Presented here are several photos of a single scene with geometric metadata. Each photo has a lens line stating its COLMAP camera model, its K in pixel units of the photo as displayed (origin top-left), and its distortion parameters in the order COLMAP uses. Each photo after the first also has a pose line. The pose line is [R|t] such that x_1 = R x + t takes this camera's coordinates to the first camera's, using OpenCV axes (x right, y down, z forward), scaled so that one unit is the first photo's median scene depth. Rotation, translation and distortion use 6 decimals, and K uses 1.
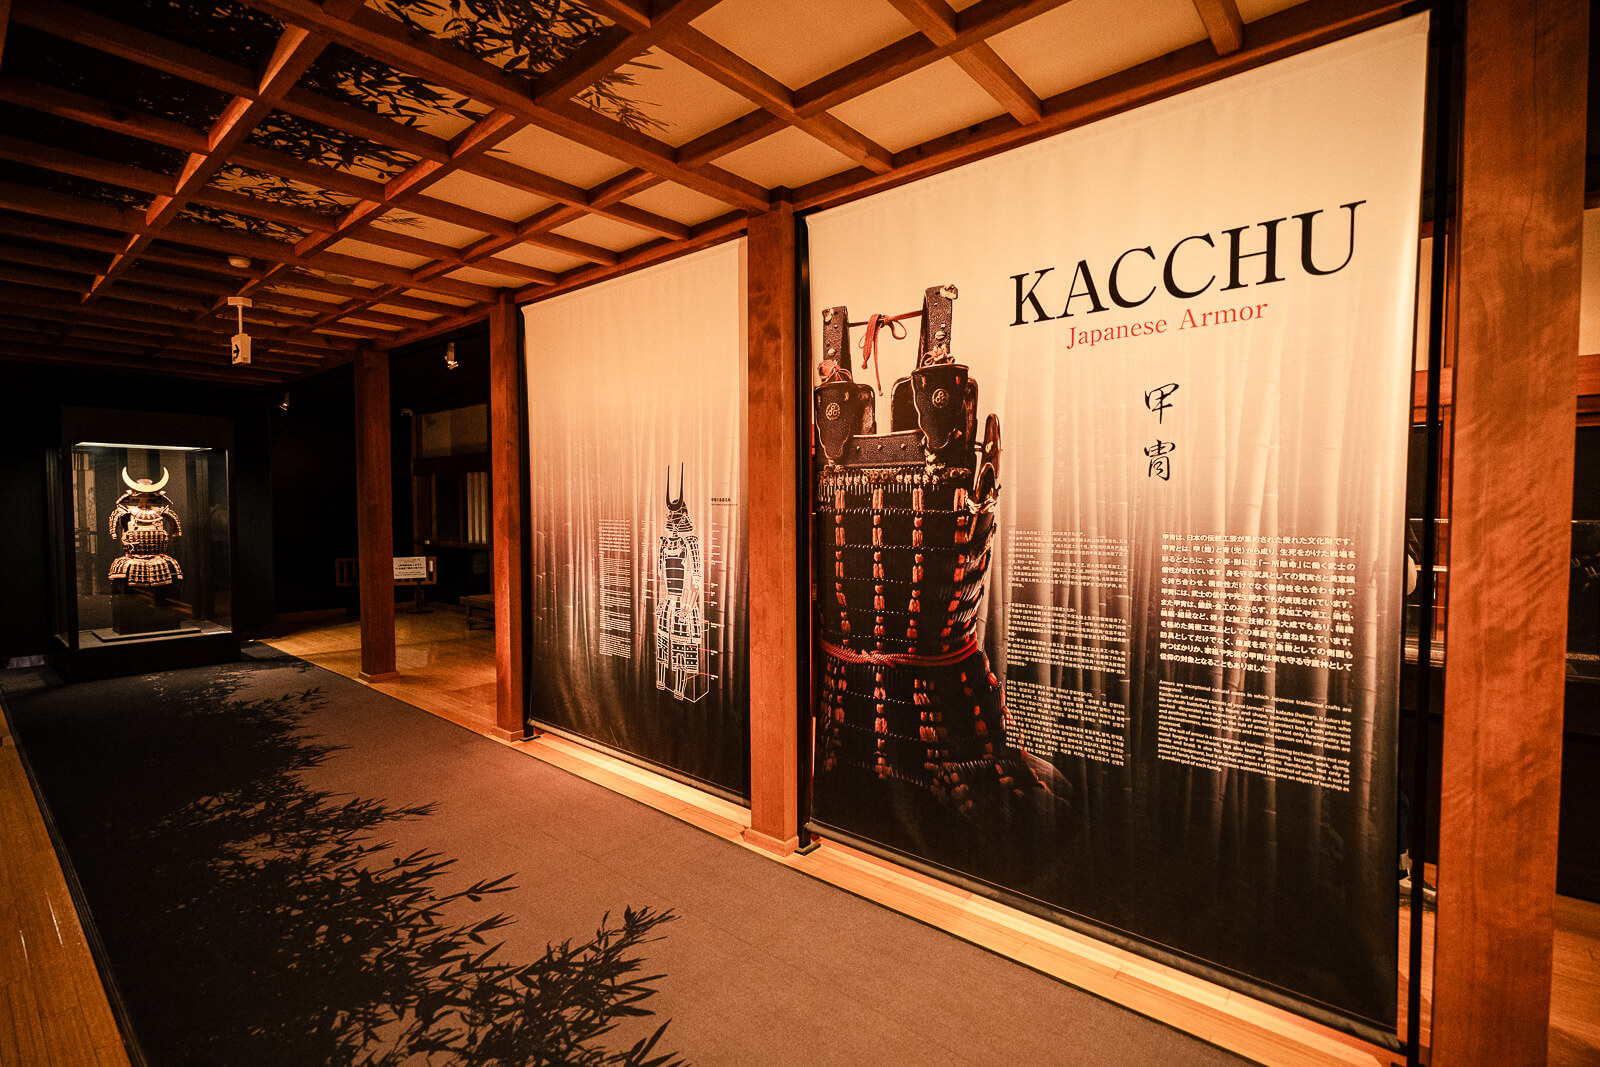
lens RADIAL K [[746.3, 0, 800.0], [0, 746.3, 533.5], [0, 0, 1]] dist [0.001567, 0.000980]
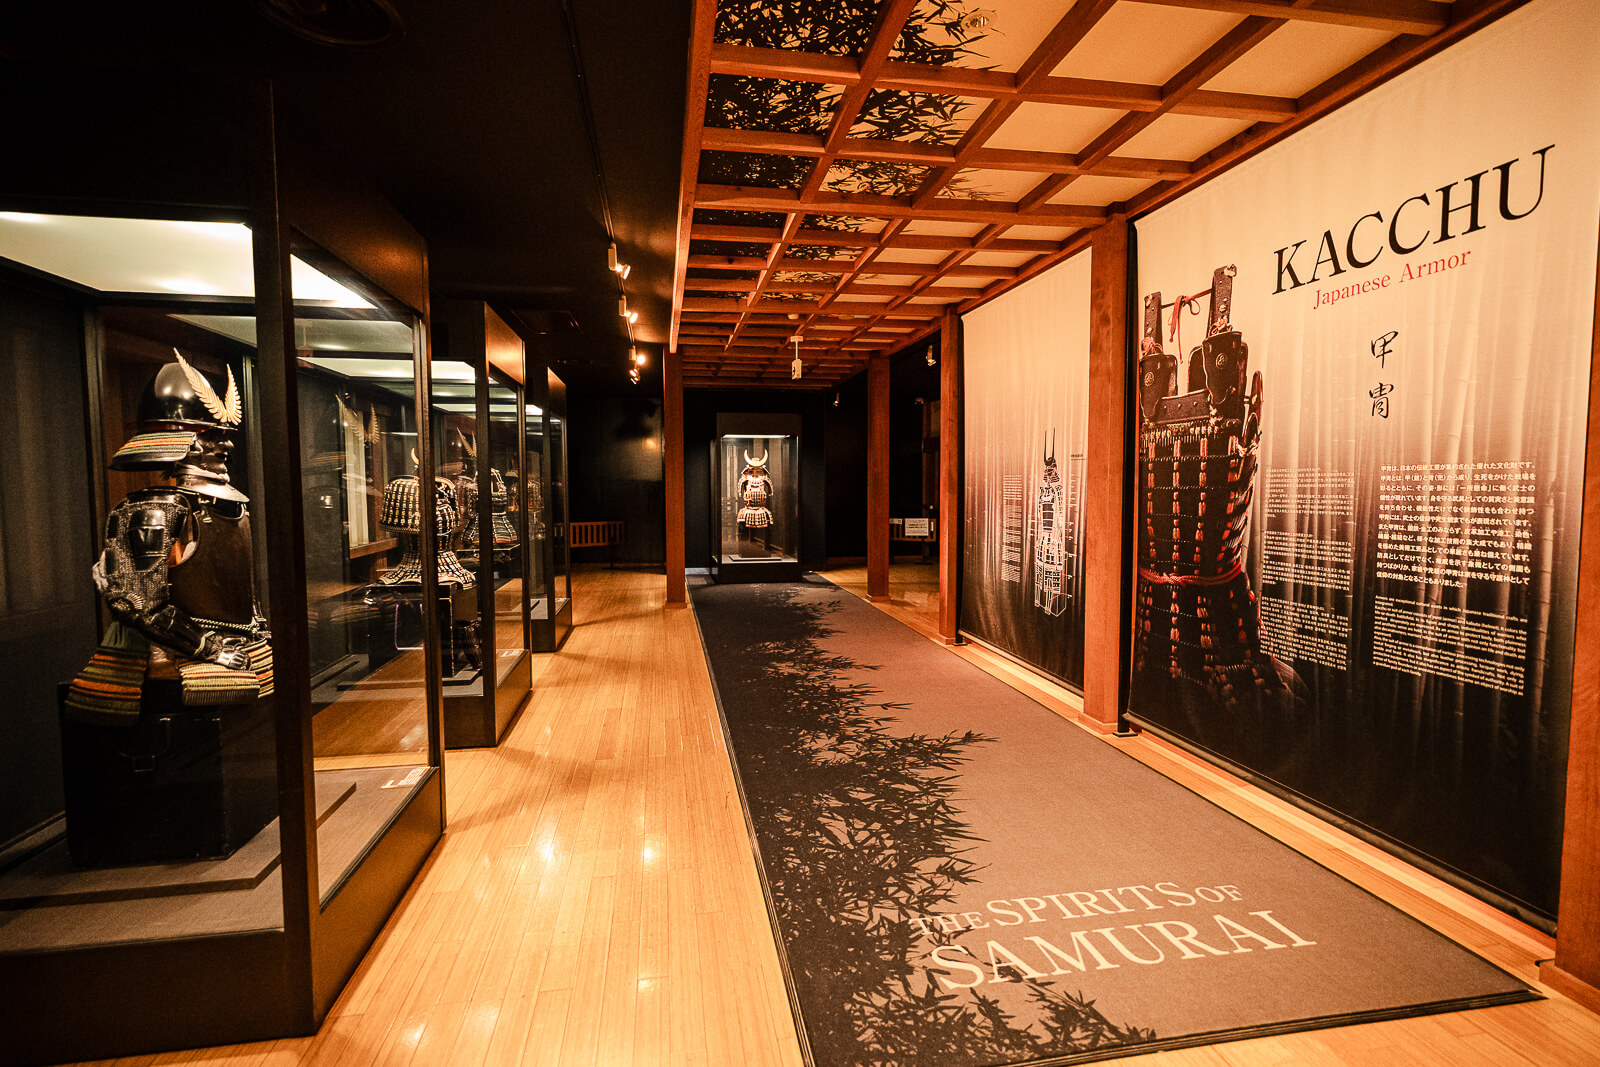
lens RADIAL K [[768.5, 0, 796.2], [0, 768.5, 530.1], [0, 0, 1]] dist [0.018098, 0.000328]
pose [[0.772703, 0.035742, -0.633760, 0.457873], [-0.023693, 0.999342, 0.027472, 0.071939], [0.634325, -0.006212, 0.773042, -0.395458]]
